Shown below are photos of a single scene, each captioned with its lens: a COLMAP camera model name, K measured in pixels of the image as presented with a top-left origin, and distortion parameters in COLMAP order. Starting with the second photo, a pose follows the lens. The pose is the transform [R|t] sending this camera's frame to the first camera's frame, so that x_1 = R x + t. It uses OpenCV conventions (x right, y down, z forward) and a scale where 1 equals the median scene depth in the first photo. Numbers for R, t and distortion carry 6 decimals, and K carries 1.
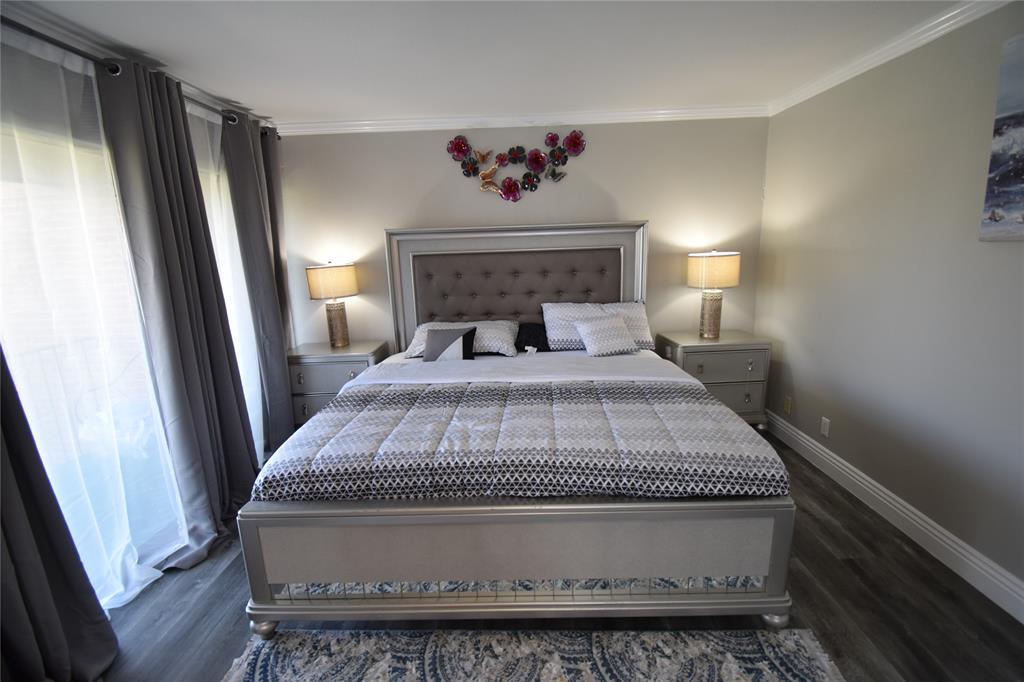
lens RADIAL K [[448.7, 0, 513.2], [0, 448.7, 339.5], [0, 0, 1]] dist [0.023634, -0.029342]
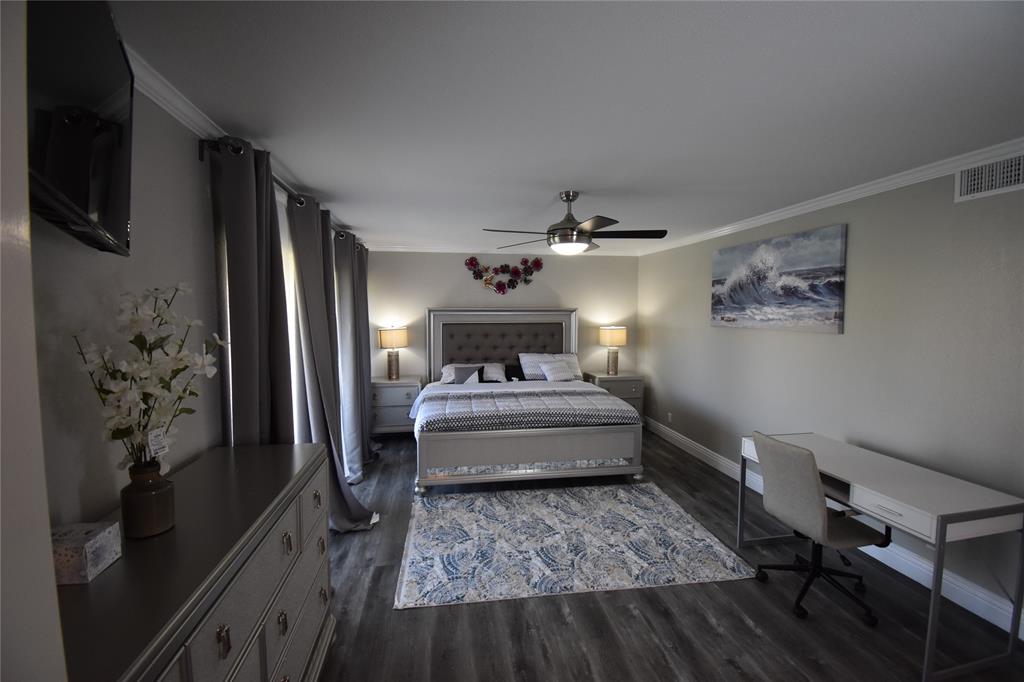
lens RADIAL K [[448.7, 0, 513.2], [0, 448.7, 339.5], [0, 0, 1]] dist [0.023634, -0.029342]
pose [[0.984645, 0.021783, 0.173204, -0.257159], [0.002875, 0.990026, -0.140856, 0.108597], [-0.174544, 0.139191, 0.974762, -0.671729]]
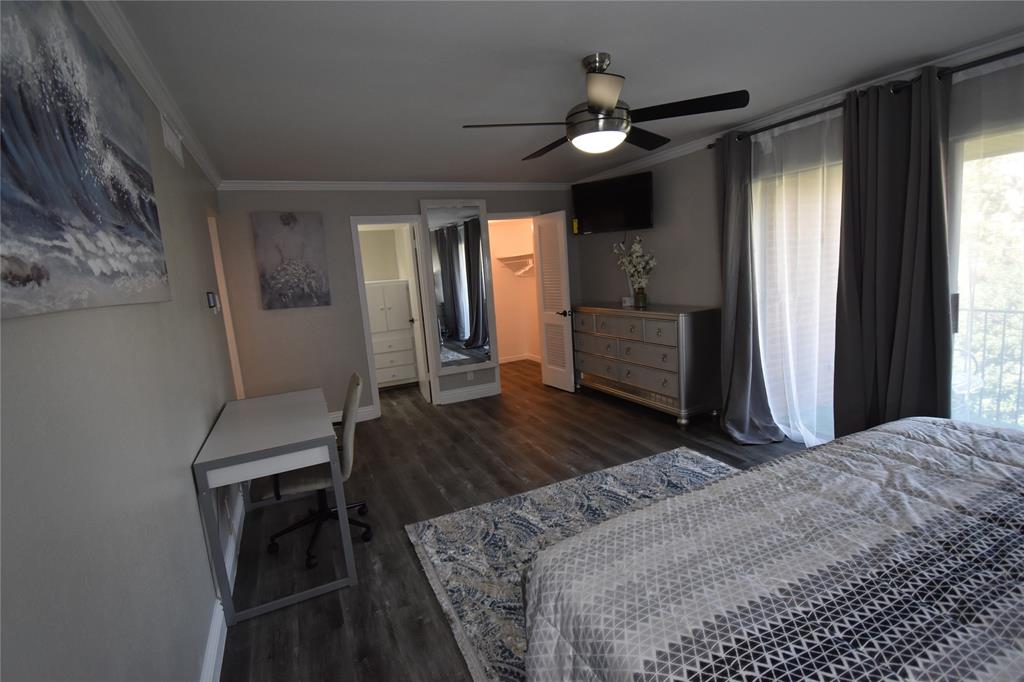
lens RADIAL K [[474.7, 0, 516.5], [0, 474.7, 339.6], [0, 0, 1]] dist [-0.000490, -0.000061]
pose [[-0.889407, 0.164454, -0.426510, 0.436341], [0.013827, 0.942295, 0.334499, -0.163450], [0.456908, 0.291608, -0.840357, 0.749101]]
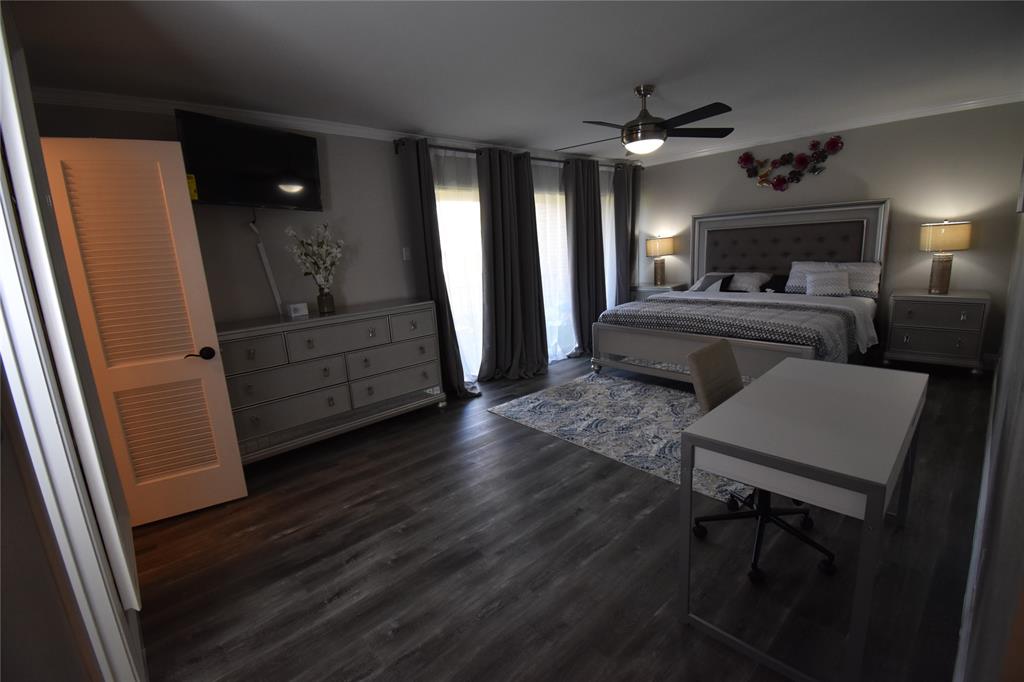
lens RADIAL K [[448.7, 0, 513.2], [0, 448.7, 339.5], [0, 0, 1]] dist [0.023634, -0.029342]
pose [[0.685373, 0.143031, -0.714007, 0.529294], [-0.108119, 0.989640, 0.094464, 0.128422], [0.720121, 0.012455, 0.693736, -0.650831]]
